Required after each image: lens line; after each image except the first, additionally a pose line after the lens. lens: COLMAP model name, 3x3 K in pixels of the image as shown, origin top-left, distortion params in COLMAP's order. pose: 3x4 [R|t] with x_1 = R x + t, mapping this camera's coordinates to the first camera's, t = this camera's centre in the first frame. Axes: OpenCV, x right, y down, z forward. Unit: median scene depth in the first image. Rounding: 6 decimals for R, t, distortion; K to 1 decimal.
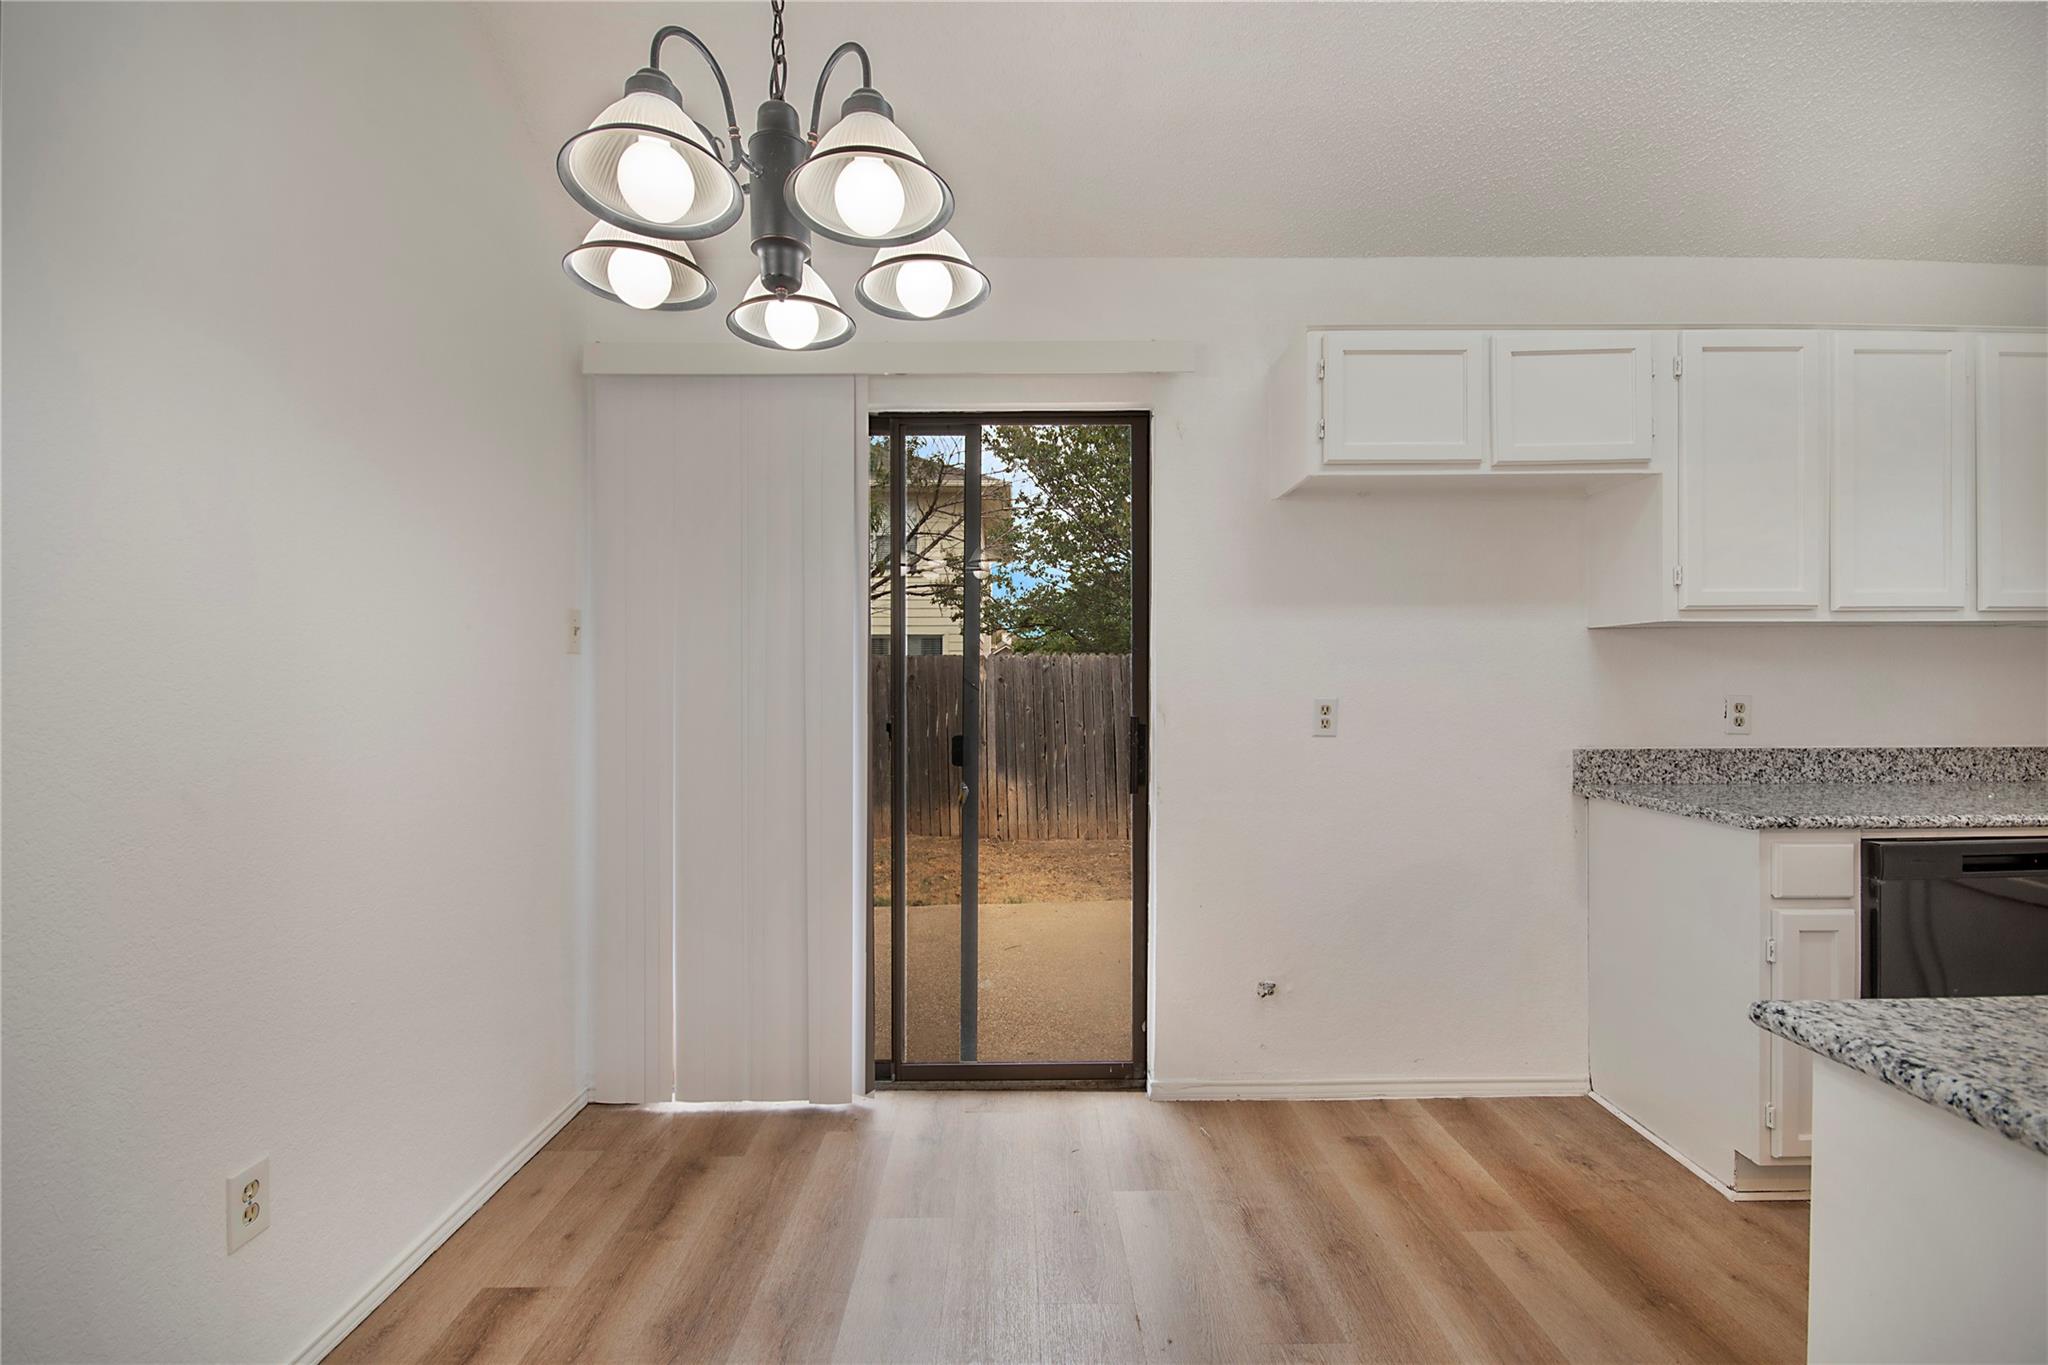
lens RADIAL K [[893.3, 0, 1028.5], [0, 893.3, 676.7], [0, 0, 1]] dist [-0.000399, -0.009292]
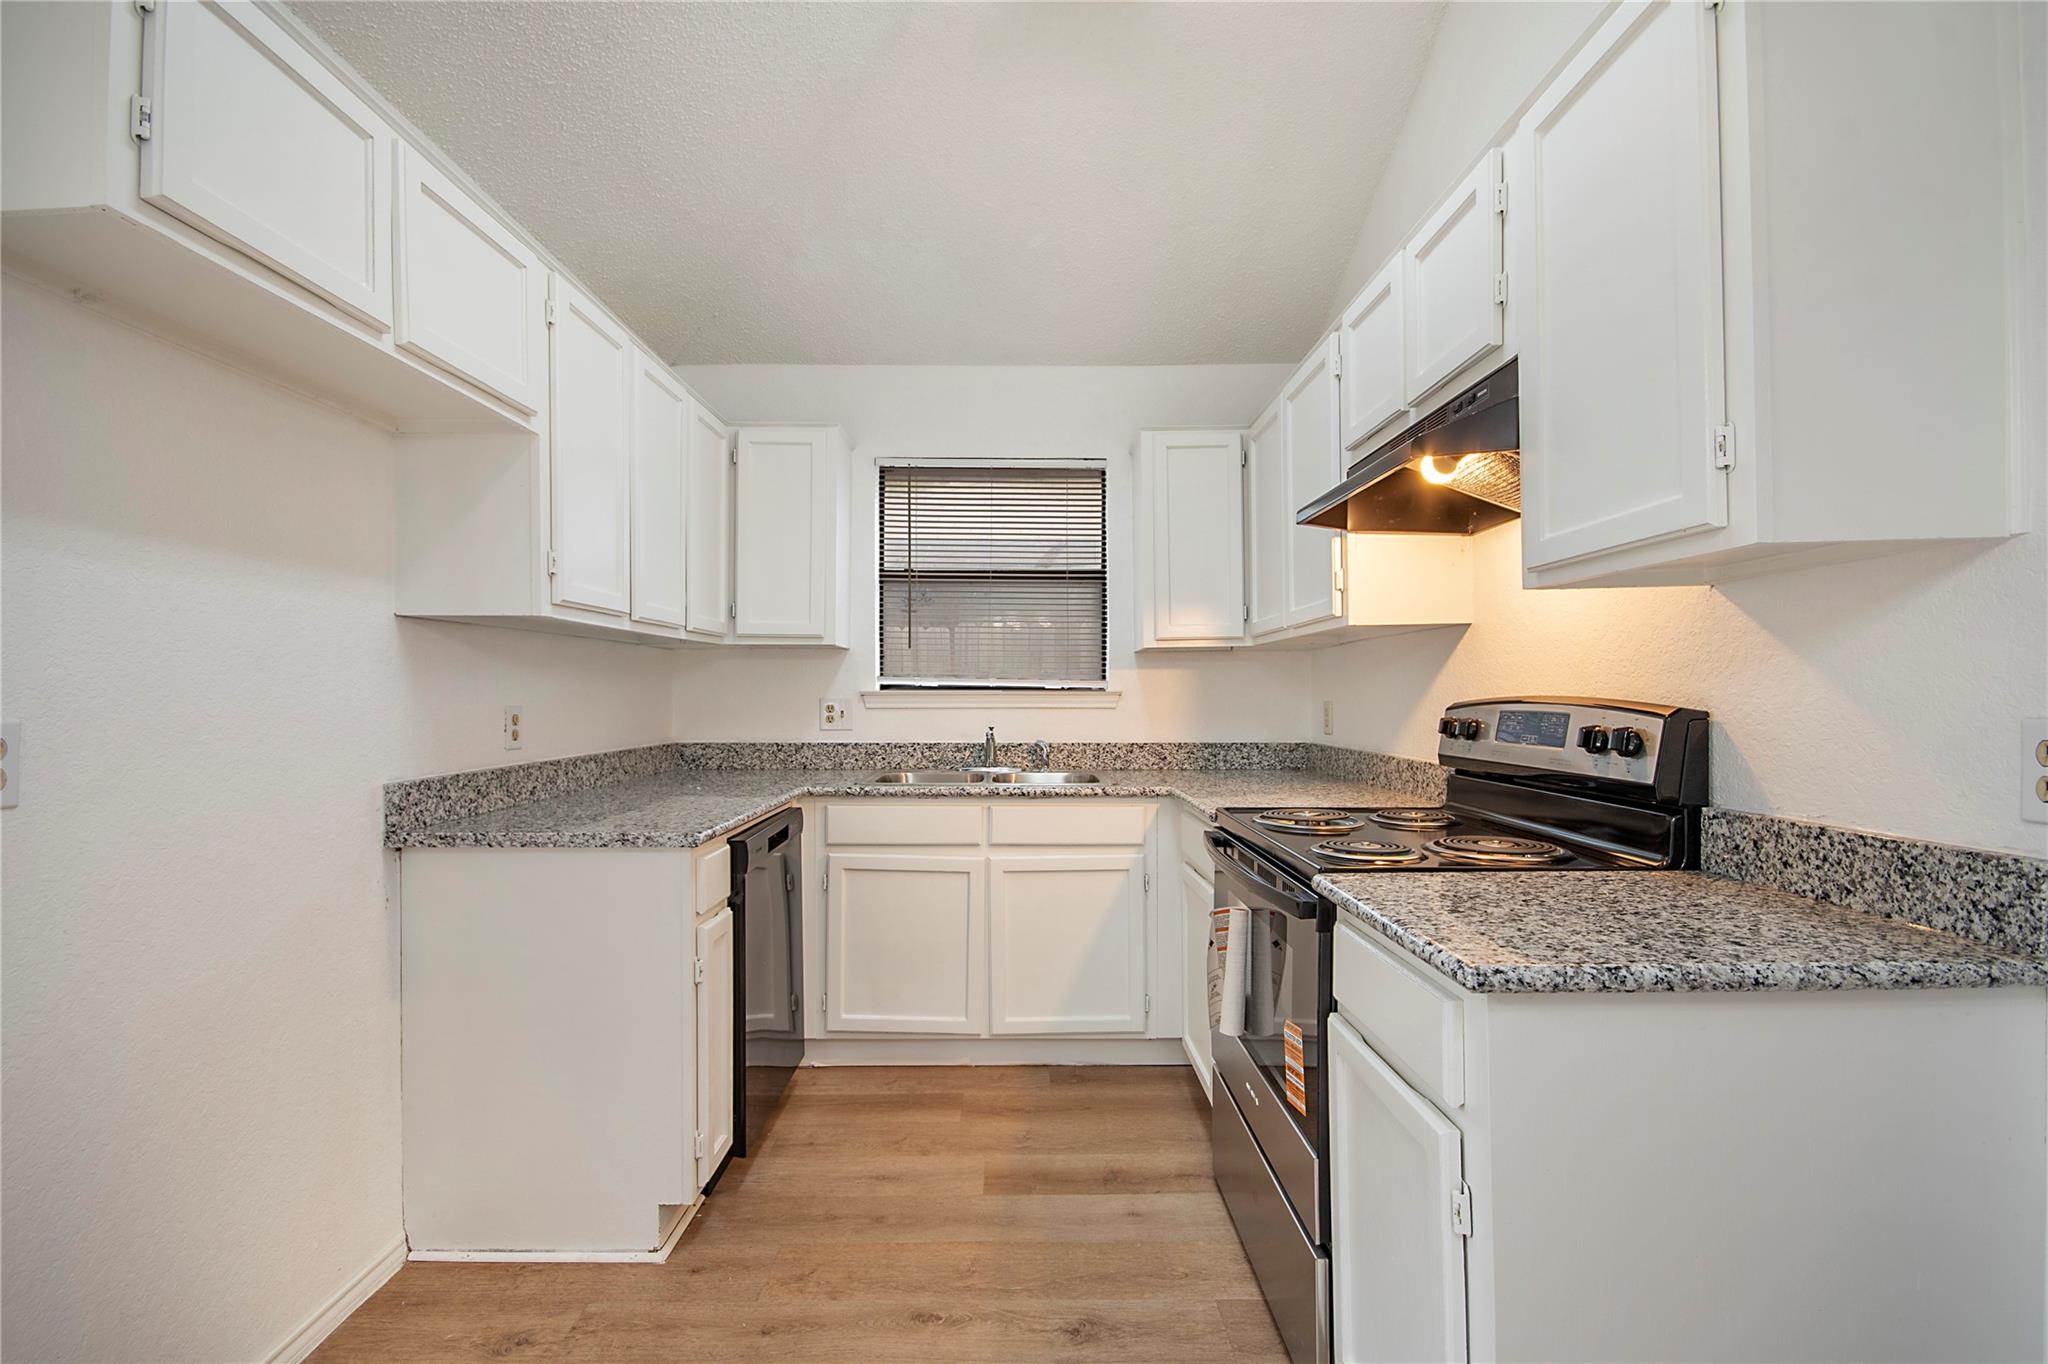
lens RADIAL K [[901.2, 0, 1010.5], [0, 901.2, 689.9], [0, 0, 1]] dist [0.008804, -0.010344]
pose [[0.012896, 0.006466, 0.999896, -0.100169], [-0.005641, 0.999964, -0.006394, 0.008272], [-0.999901, -0.005558, 0.012932, 0.500083]]
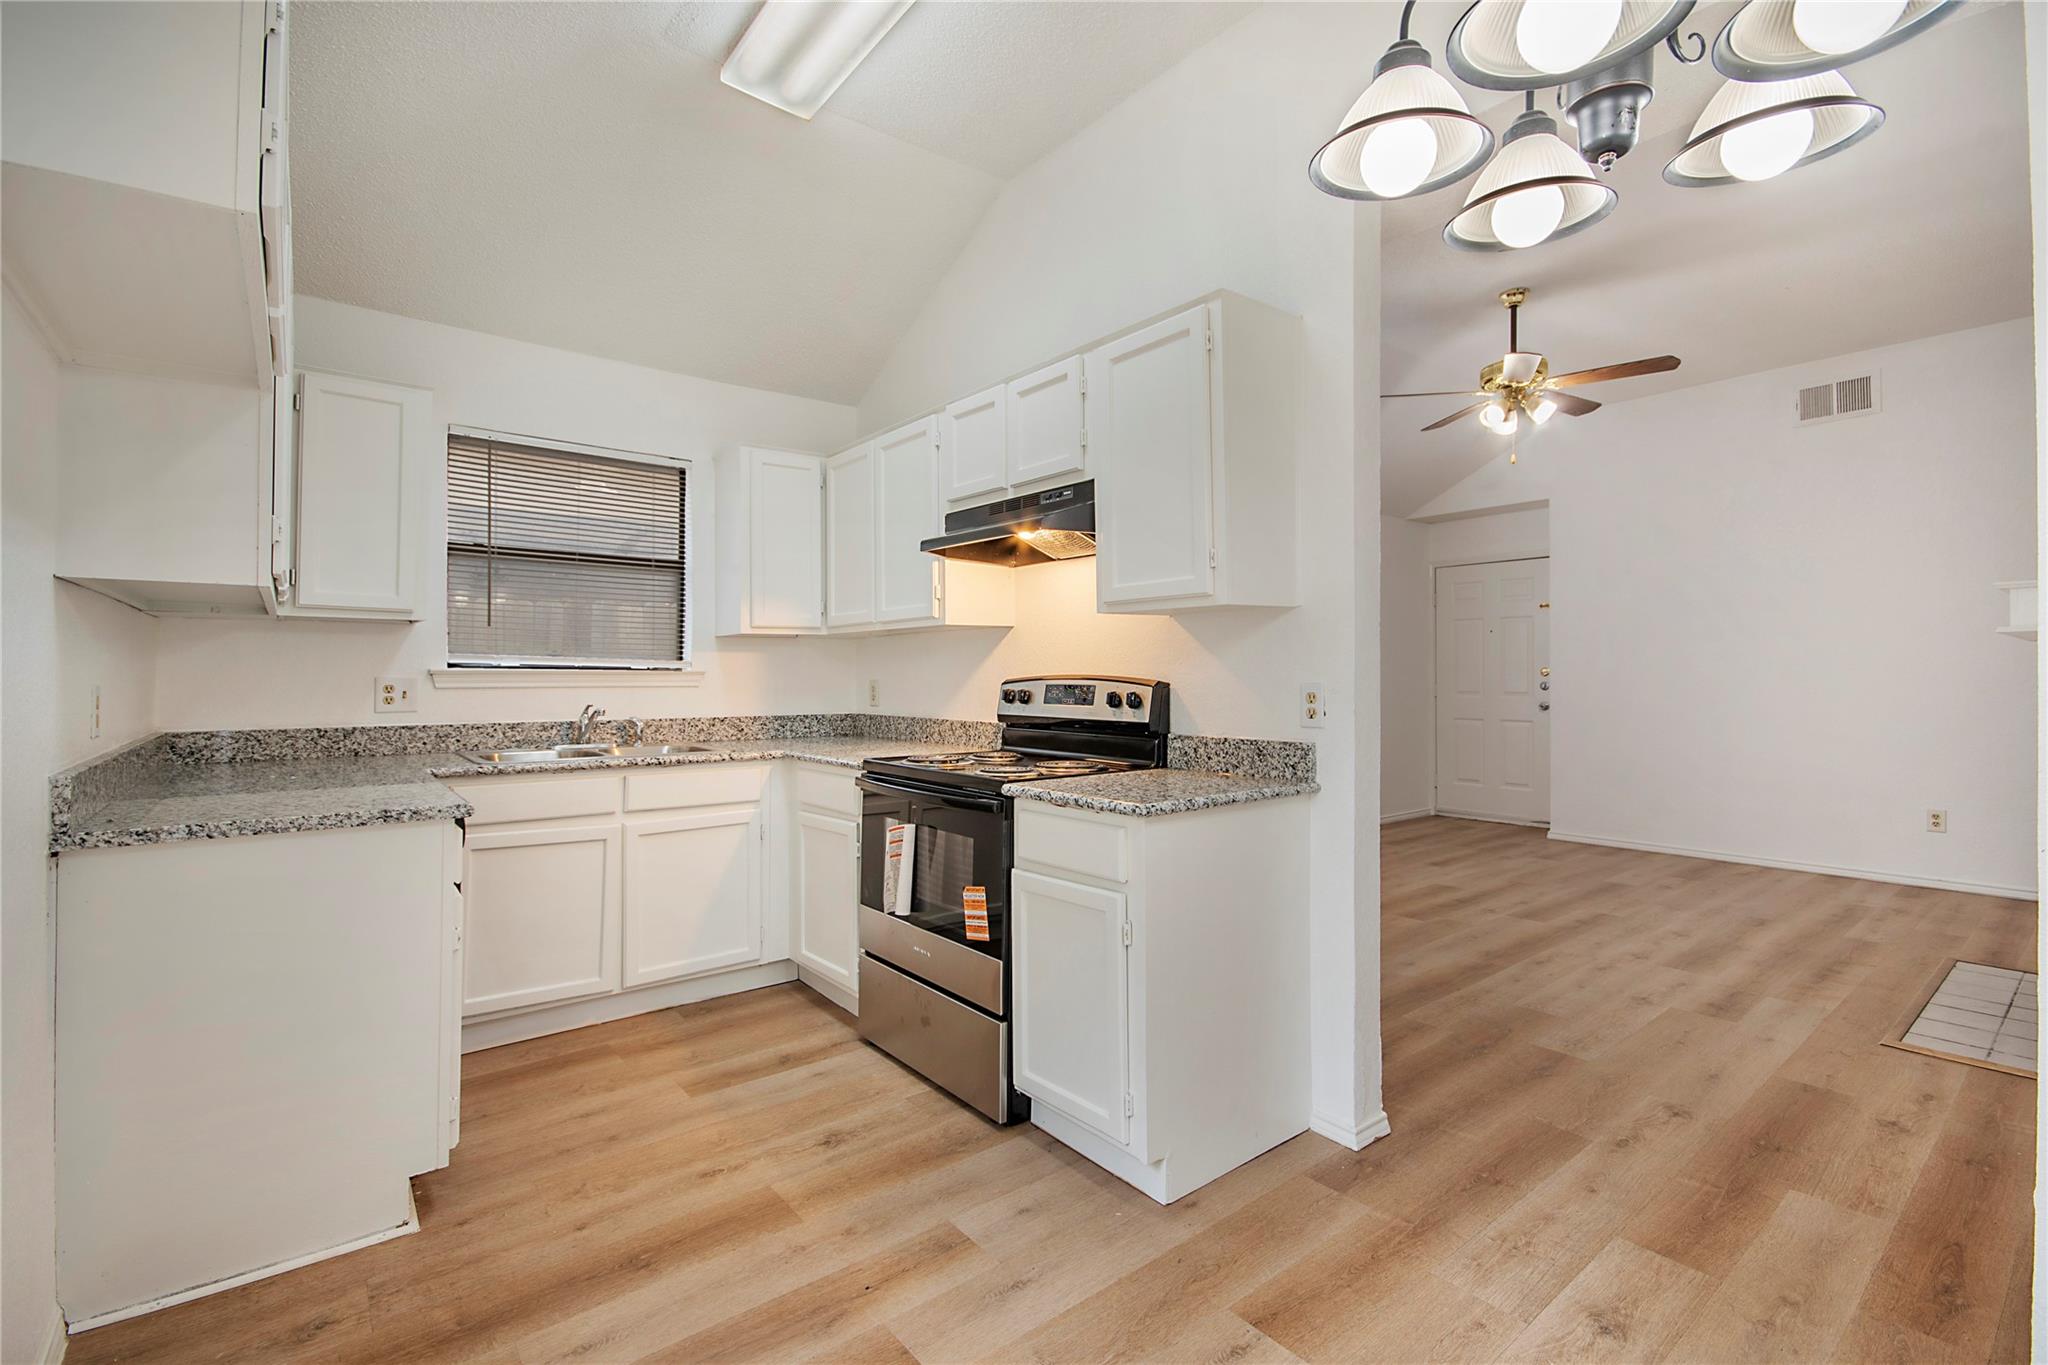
lens RADIAL K [[893.3, 0, 1028.5], [0, 893.3, 676.7], [0, 0, 1]] dist [-0.000399, -0.009292]
pose [[-0.612089, 0.000049, 0.790789, -0.255989], [-0.004590, 0.999983, -0.003615, 0.012720], [-0.790775, -0.005842, -0.612079, 0.839084]]
